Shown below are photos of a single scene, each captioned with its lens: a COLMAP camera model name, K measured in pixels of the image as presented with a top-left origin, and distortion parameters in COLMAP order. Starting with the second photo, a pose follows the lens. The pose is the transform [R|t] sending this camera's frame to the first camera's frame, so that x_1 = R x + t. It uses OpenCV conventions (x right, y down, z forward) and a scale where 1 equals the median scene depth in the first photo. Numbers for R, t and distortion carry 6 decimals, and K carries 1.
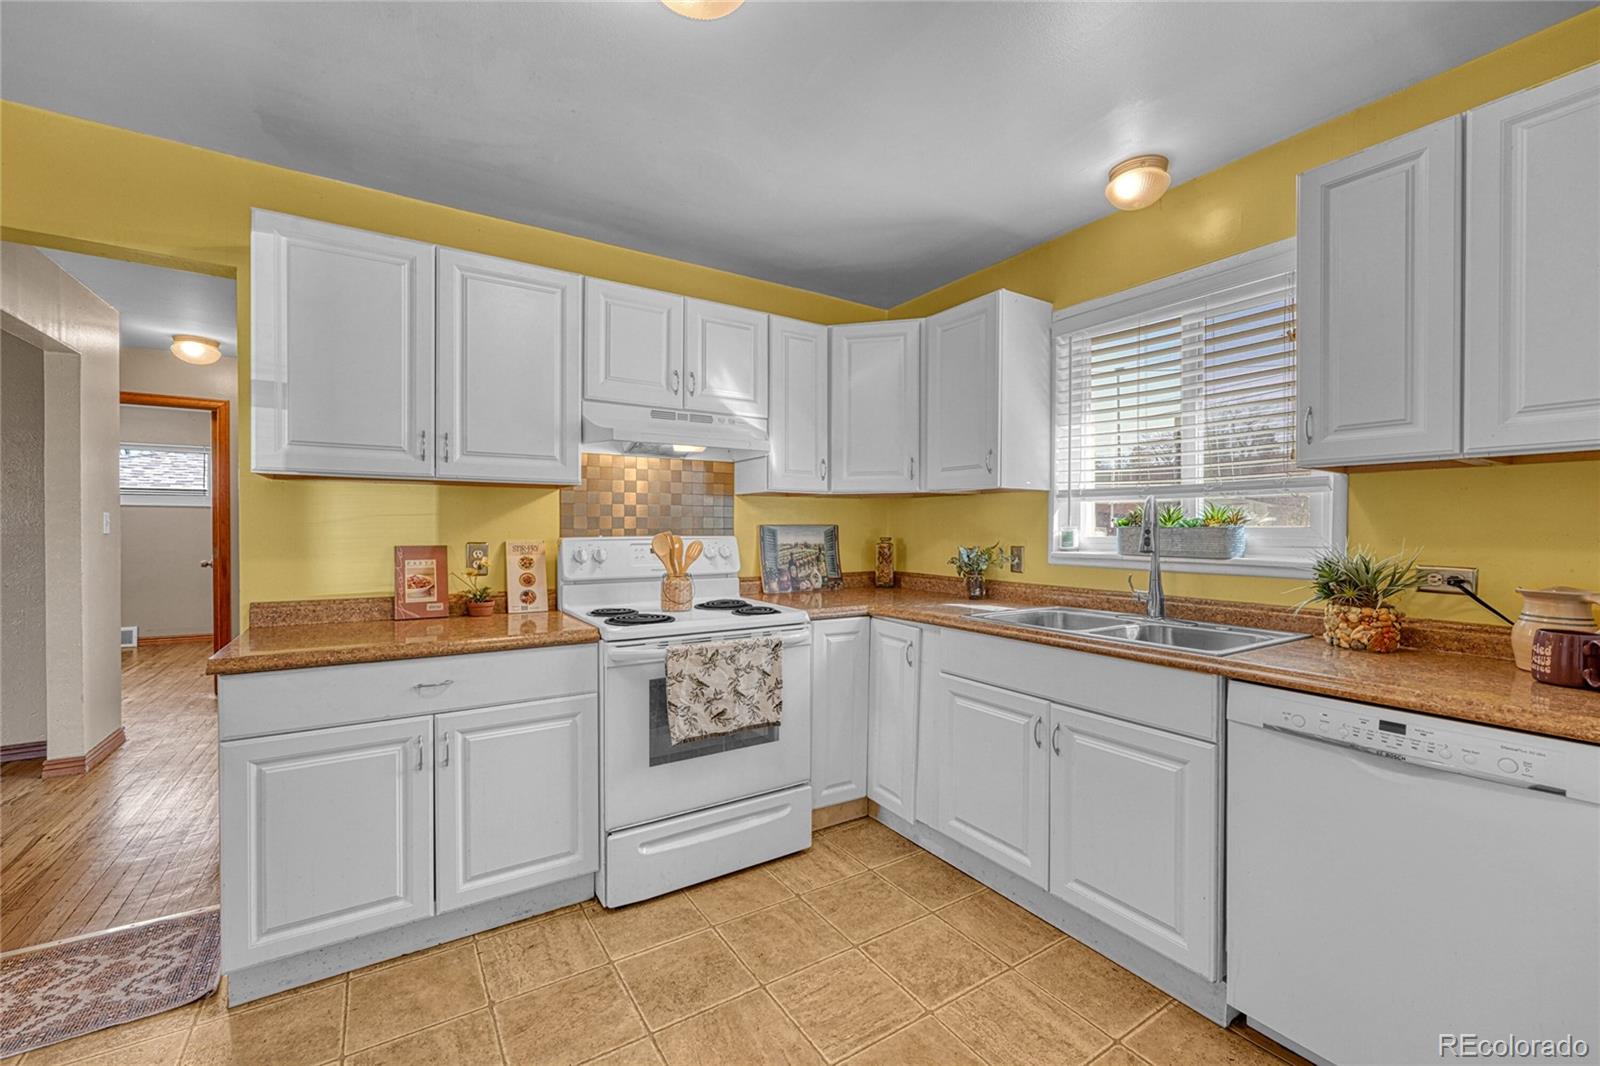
lens RADIAL K [[647.4, 0, 800.0], [0, 647.4, 533.0], [0, 0, 1]] dist [0.001782, 0.000234]
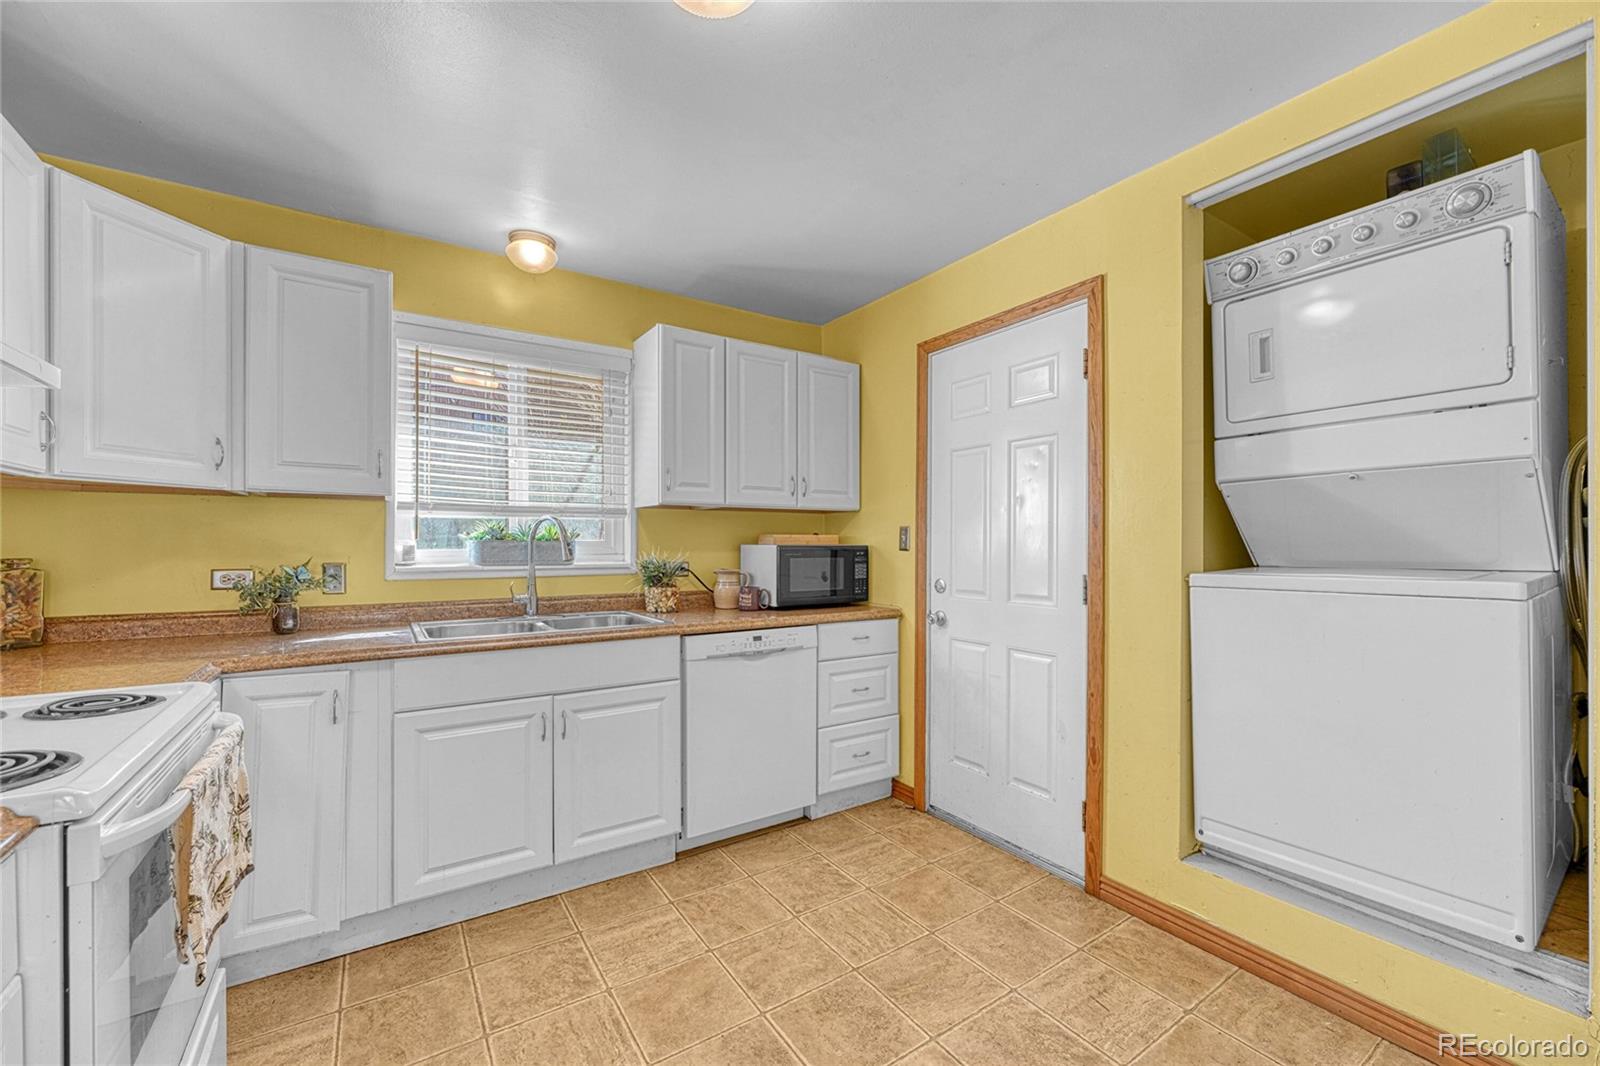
lens RADIAL K [[641.0, 0, 796.3], [0, 641.0, 542.6], [0, 0, 1]] dist [-0.003180, 0.000043]
pose [[-0.003506, -0.002138, 0.999992, -0.630492], [0.008359, 0.999963, 0.002167, -0.004200], [-0.999959, 0.008366, -0.003488, 0.498529]]
